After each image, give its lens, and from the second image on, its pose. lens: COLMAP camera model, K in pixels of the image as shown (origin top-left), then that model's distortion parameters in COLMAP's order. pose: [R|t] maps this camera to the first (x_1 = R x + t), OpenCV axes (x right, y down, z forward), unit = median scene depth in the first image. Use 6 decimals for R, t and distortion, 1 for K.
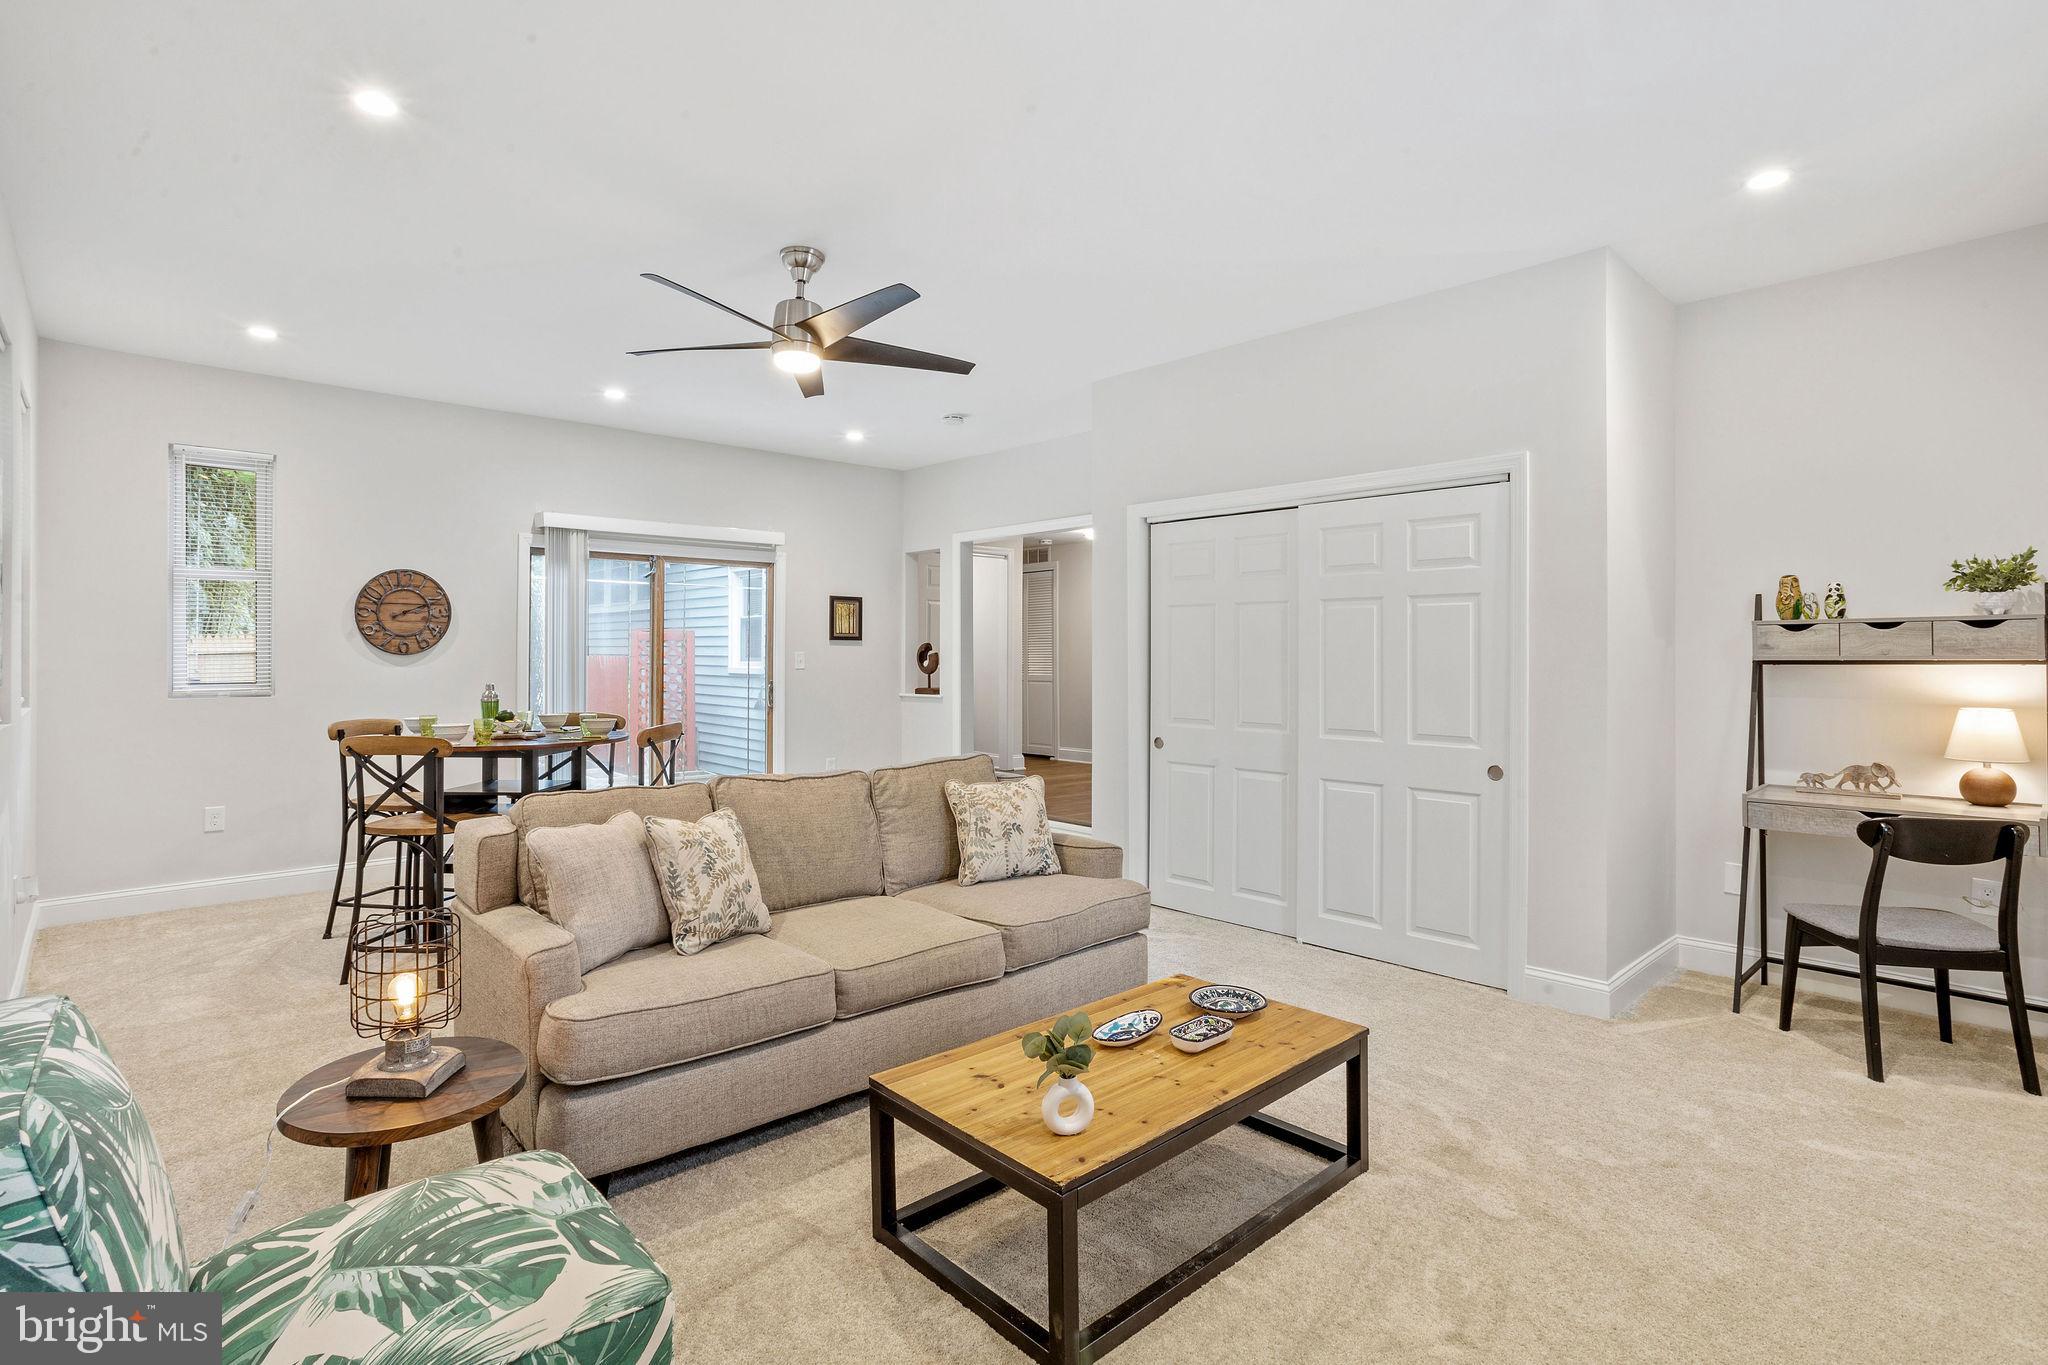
lens RADIAL K [[993.5, 0, 1008.9], [0, 993.5, 660.8], [0, 0, 1]] dist [-0.057569, 0.045194]
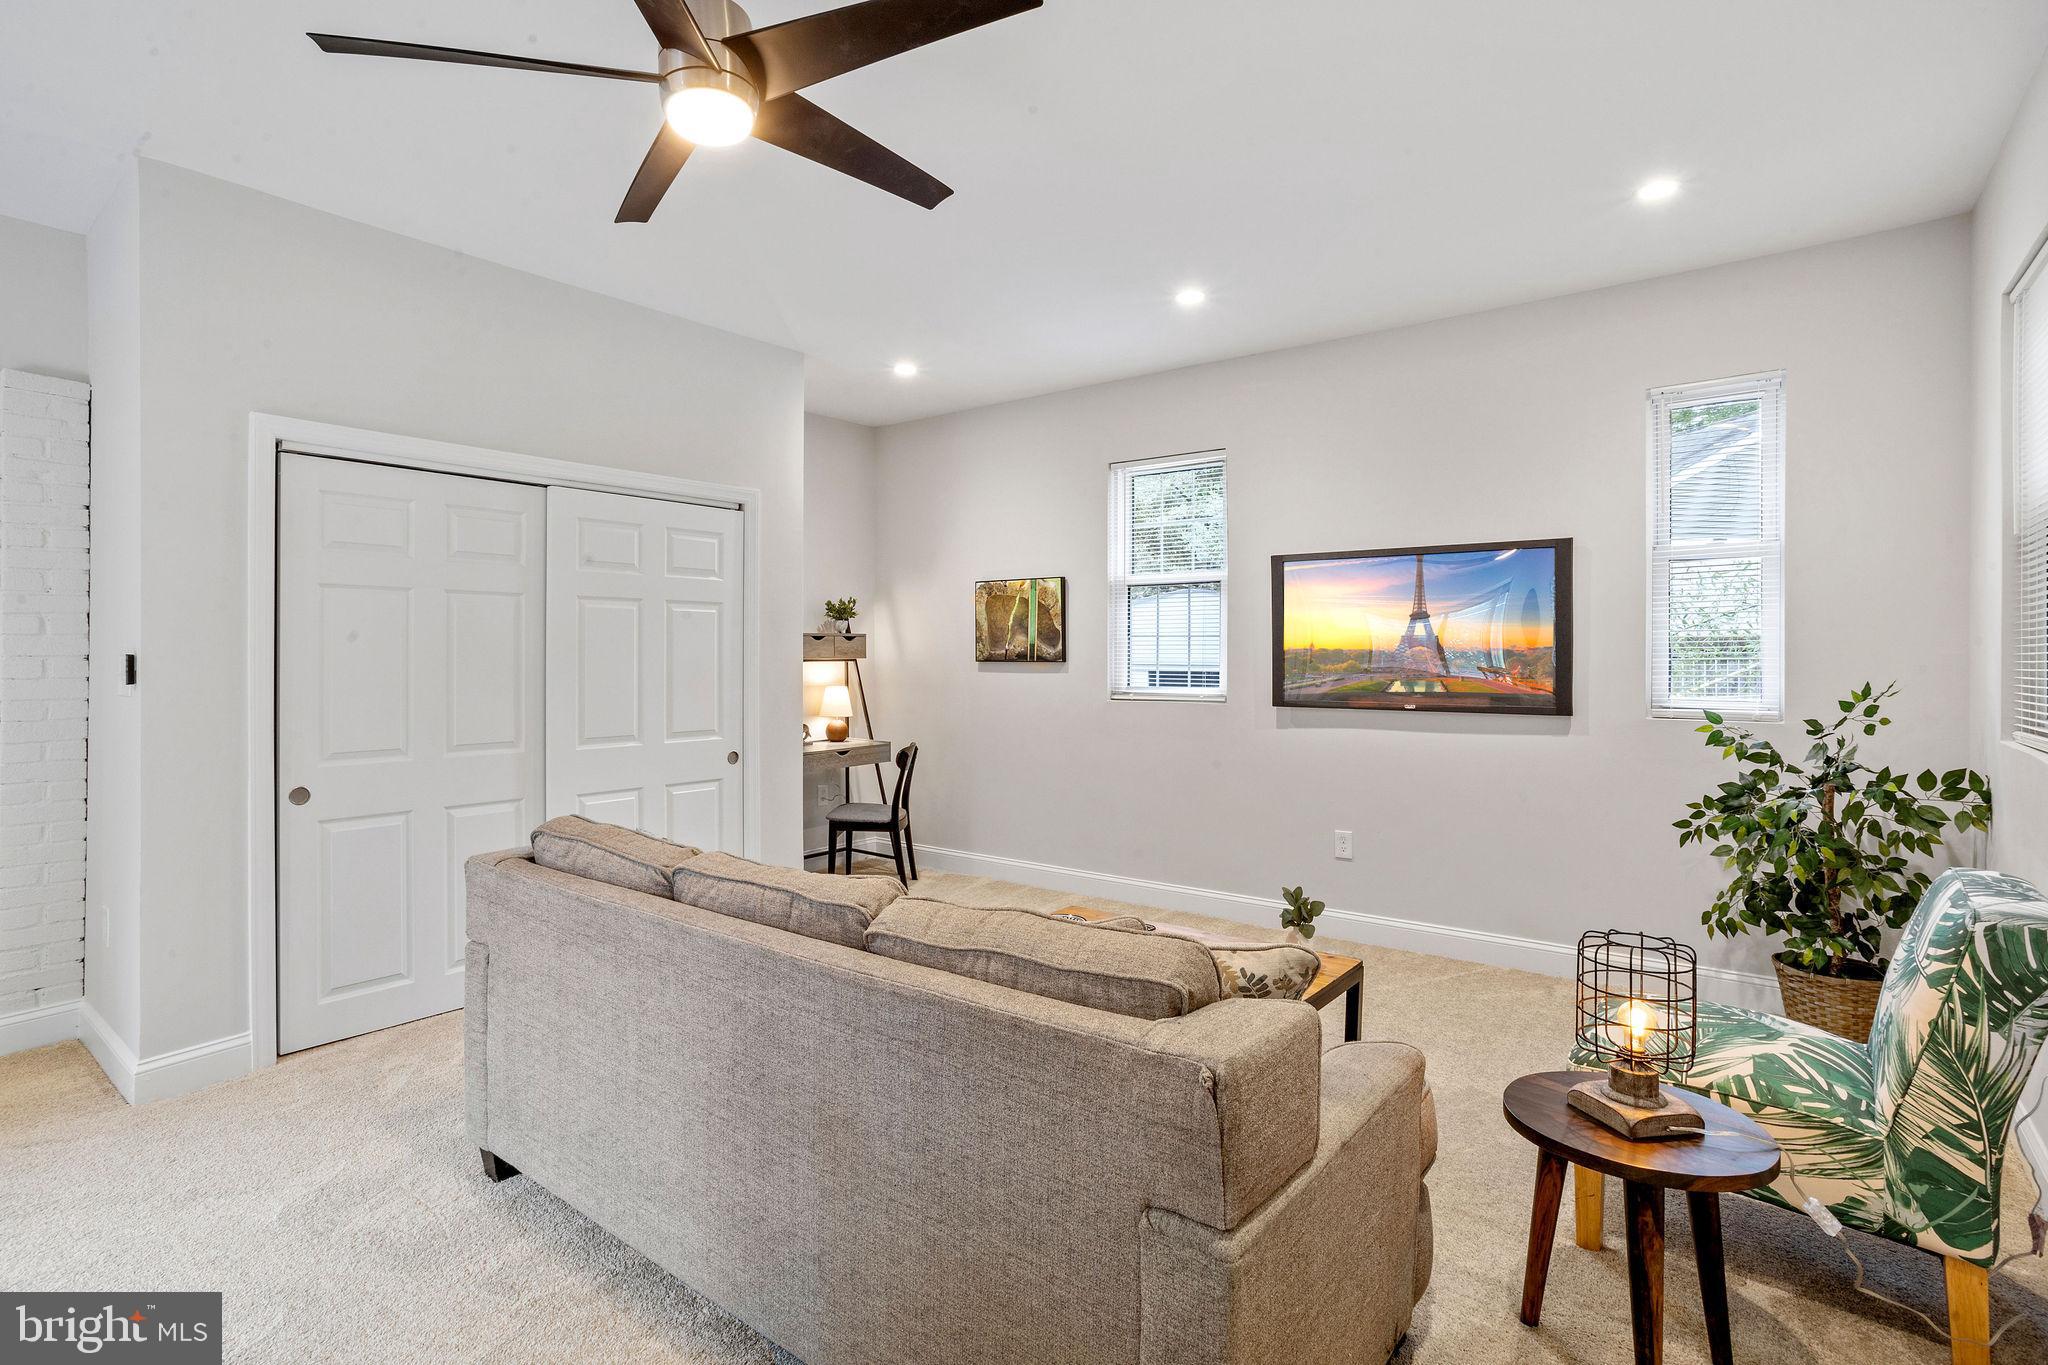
lens RADIAL K [[993.5, 0, 1008.9], [0, 993.5, 660.8], [0, 0, 1]] dist [-0.057569, 0.045194]
pose [[-0.139352, -0.005081, 0.990230, -0.671078], [0.010360, 0.999925, 0.006589, -0.004835], [-0.990189, 0.011177, -0.139289, 0.791972]]
